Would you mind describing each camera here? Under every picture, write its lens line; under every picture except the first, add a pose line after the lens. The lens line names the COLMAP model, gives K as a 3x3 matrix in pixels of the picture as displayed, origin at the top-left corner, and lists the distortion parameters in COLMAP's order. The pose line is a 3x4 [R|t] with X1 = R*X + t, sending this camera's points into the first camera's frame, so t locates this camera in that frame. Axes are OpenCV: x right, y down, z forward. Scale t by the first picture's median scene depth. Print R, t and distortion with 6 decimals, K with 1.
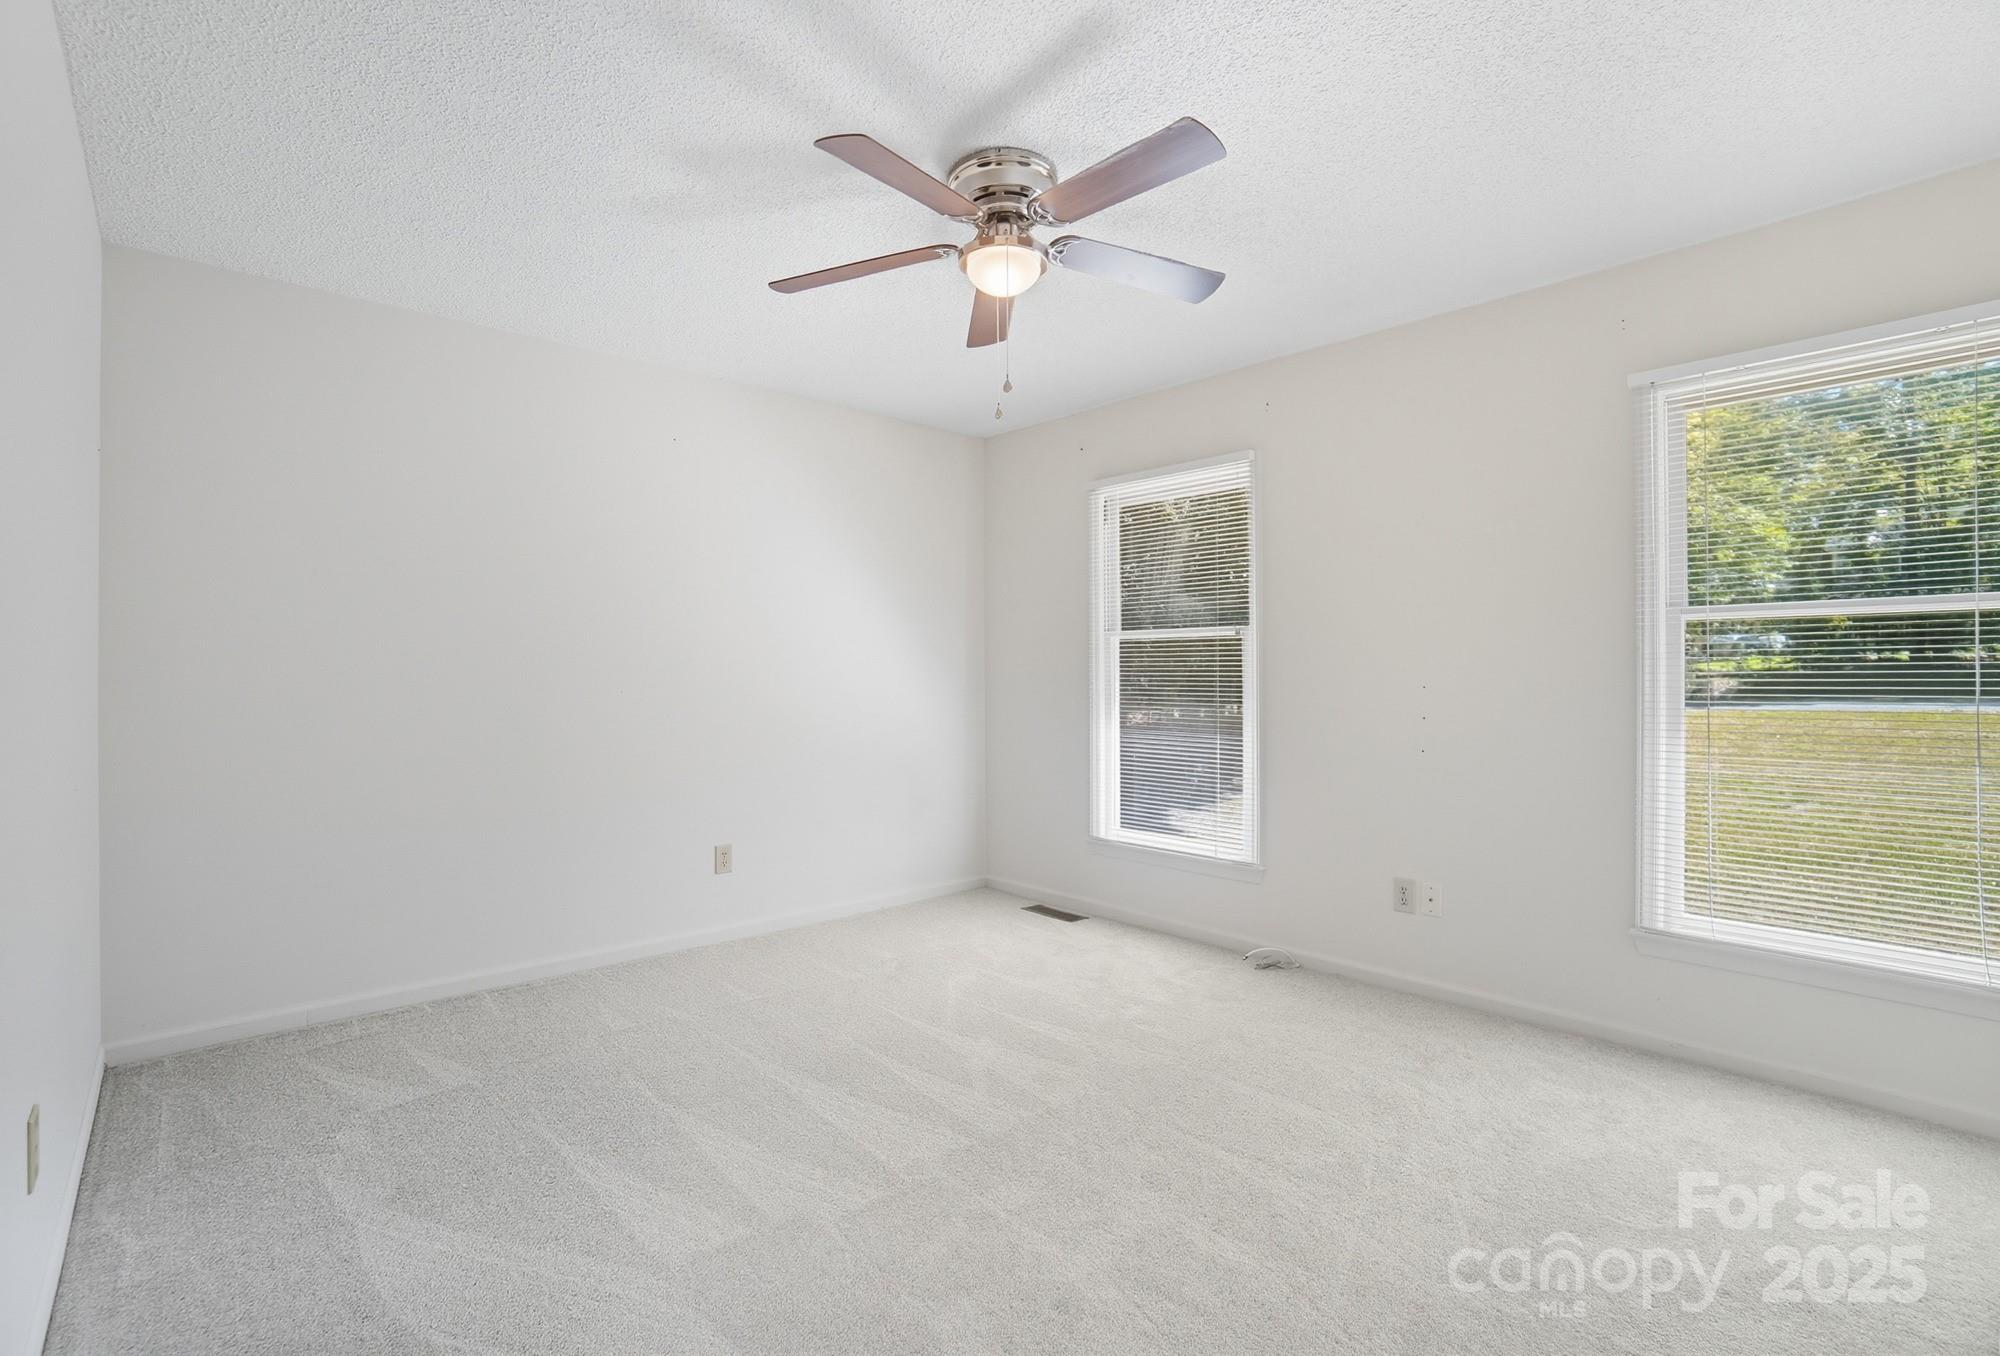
lens RADIAL K [[912.8, 0, 1001.1], [0, 912.8, 671.3], [0, 0, 1]] dist [-0.073130, 0.033520]
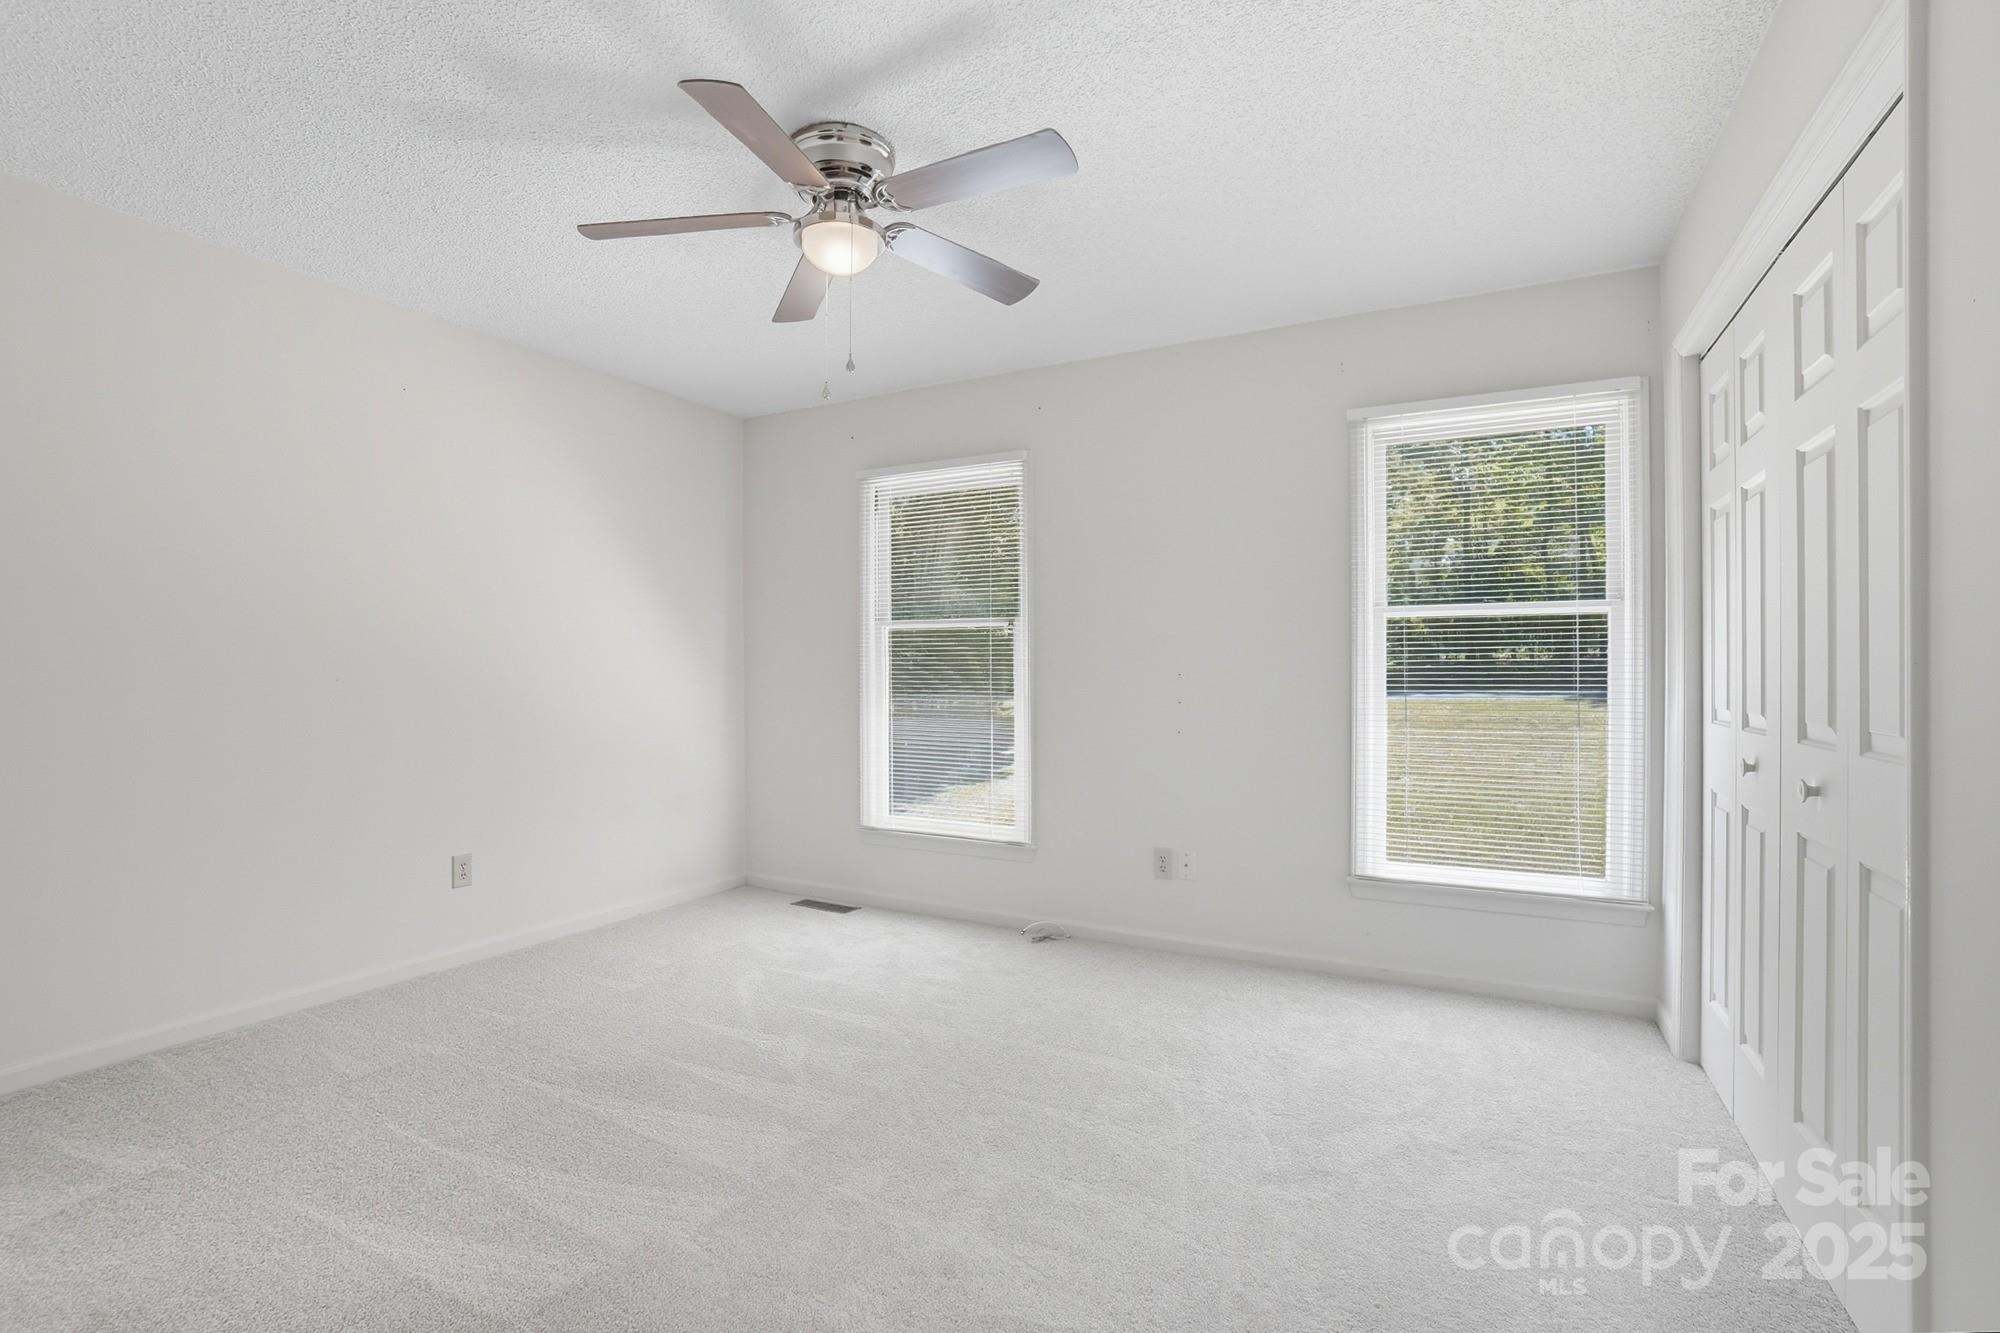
lens RADIAL K [[916.8, 0, 993.0], [0, 916.8, 672.5], [0, 0, 1]] dist [-0.073823, 0.027323]
pose [[0.945222, 0.000192, 0.326429, -0.119135], [-0.001517, 0.999992, 0.003802, 0.011453], [-0.326425, -0.004089, 0.945214, 0.008744]]
